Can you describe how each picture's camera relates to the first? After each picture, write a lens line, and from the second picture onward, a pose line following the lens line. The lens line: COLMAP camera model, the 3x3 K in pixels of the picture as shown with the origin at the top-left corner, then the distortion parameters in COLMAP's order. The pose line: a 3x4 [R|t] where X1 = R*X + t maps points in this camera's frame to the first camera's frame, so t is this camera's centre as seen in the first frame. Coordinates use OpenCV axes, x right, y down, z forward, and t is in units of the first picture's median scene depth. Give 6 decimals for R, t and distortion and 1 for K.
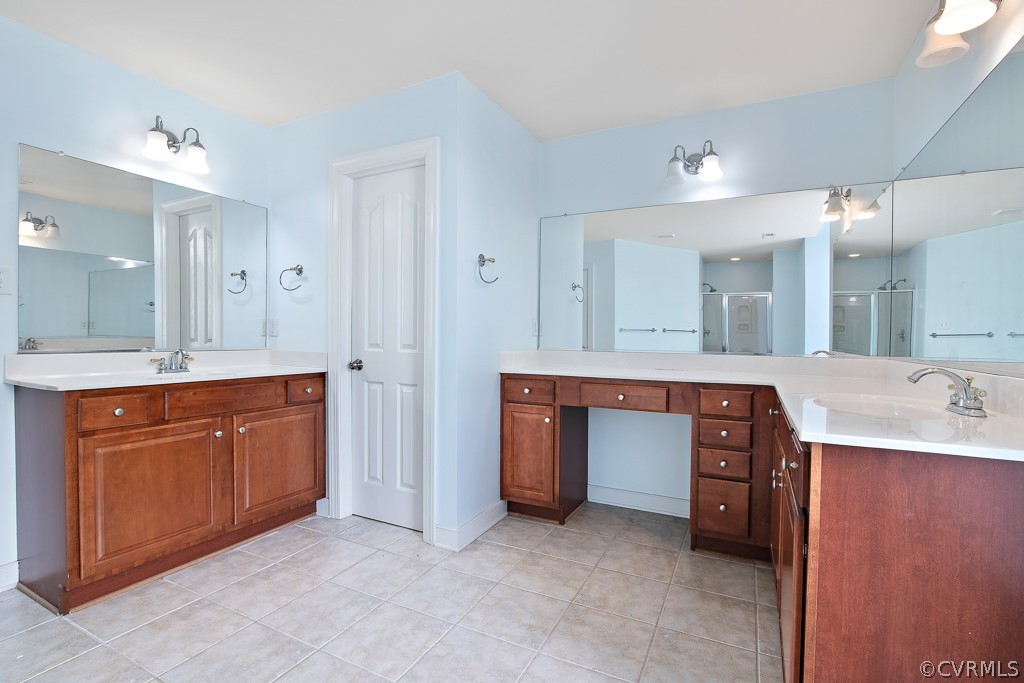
lens RADIAL K [[467.3, 0, 514.6], [0, 467.3, 345.4], [0, 0, 1]] dist [-0.016626, 0.000092]
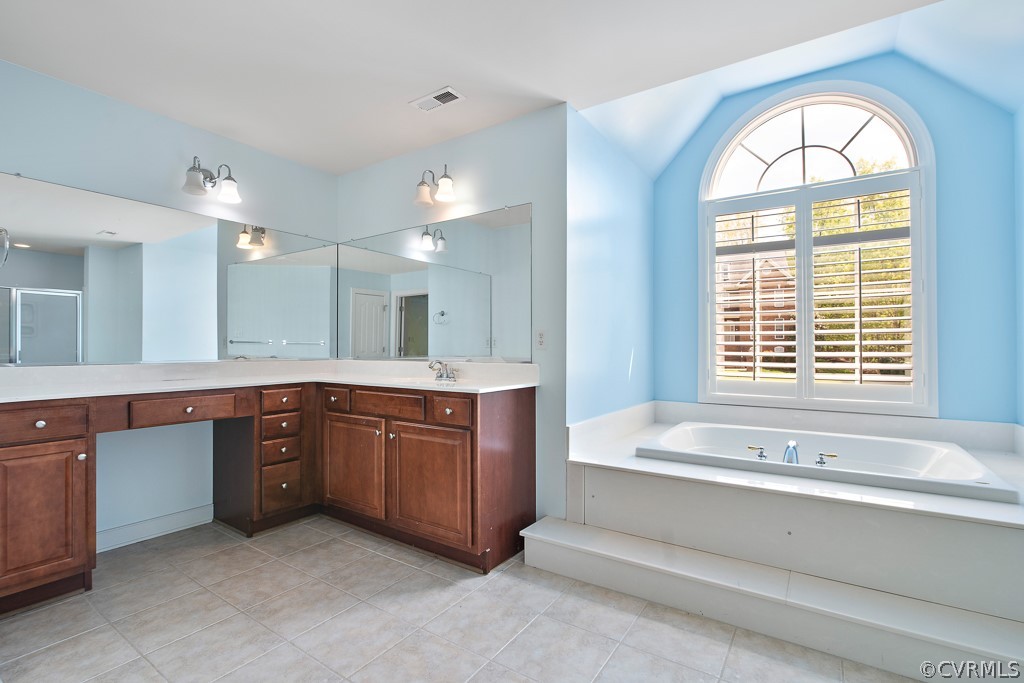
lens RADIAL K [[467.3, 0, 514.9], [0, 467.3, 340.2], [0, 0, 1]] dist [-0.016626, 0.000092]
pose [[0.132336, 0.000471, 0.991205, -0.624331], [0.018377, 0.999827, -0.002929, -0.015830], [-0.991035, 0.018603, 0.132304, 0.214464]]
